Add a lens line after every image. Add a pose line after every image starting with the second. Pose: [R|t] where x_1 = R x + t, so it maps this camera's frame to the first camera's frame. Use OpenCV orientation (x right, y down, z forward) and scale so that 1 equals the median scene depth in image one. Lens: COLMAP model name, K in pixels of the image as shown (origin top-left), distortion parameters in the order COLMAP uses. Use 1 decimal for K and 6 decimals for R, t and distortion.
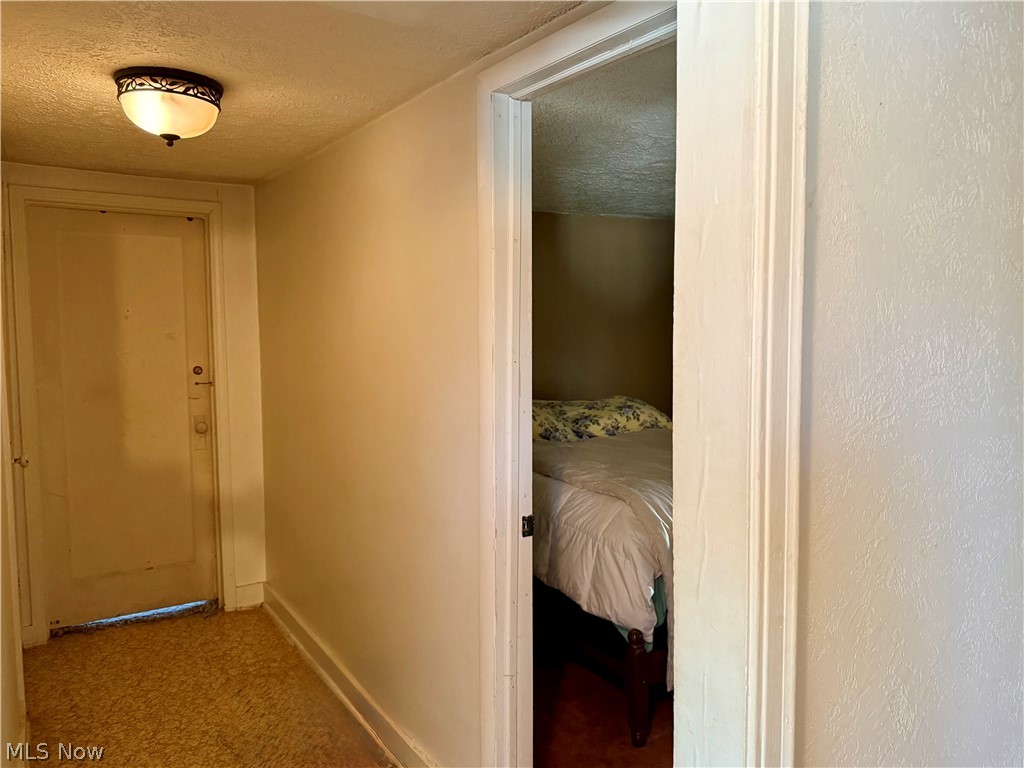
lens RADIAL K [[762.1, 0, 511.1], [0, 762.1, 385.4], [0, 0, 1]] dist [0.062247, -0.003284]
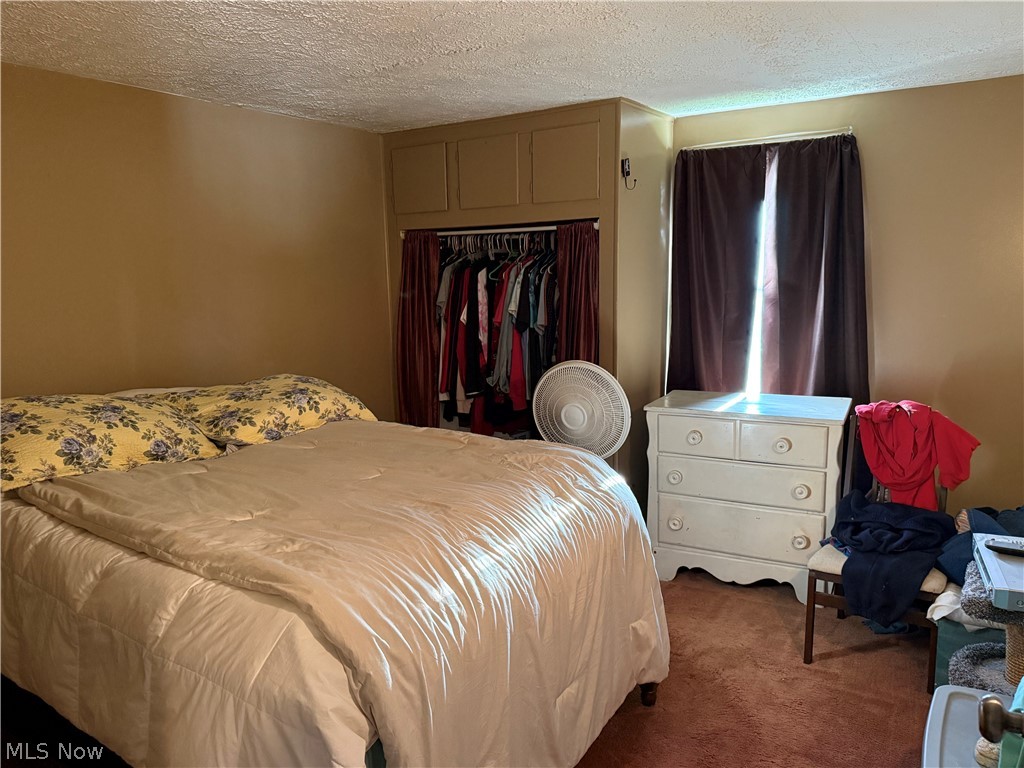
lens RADIAL K [[762.1, 0, 513.9], [0, 762.1, 389.2], [0, 0, 1]] dist [0.062247, -0.003284]
pose [[0.912395, -0.076261, 0.402144, 0.058276], [0.049857, 0.995881, 0.075737, -0.014719], [-0.406263, -0.049053, 0.912439, 0.334503]]
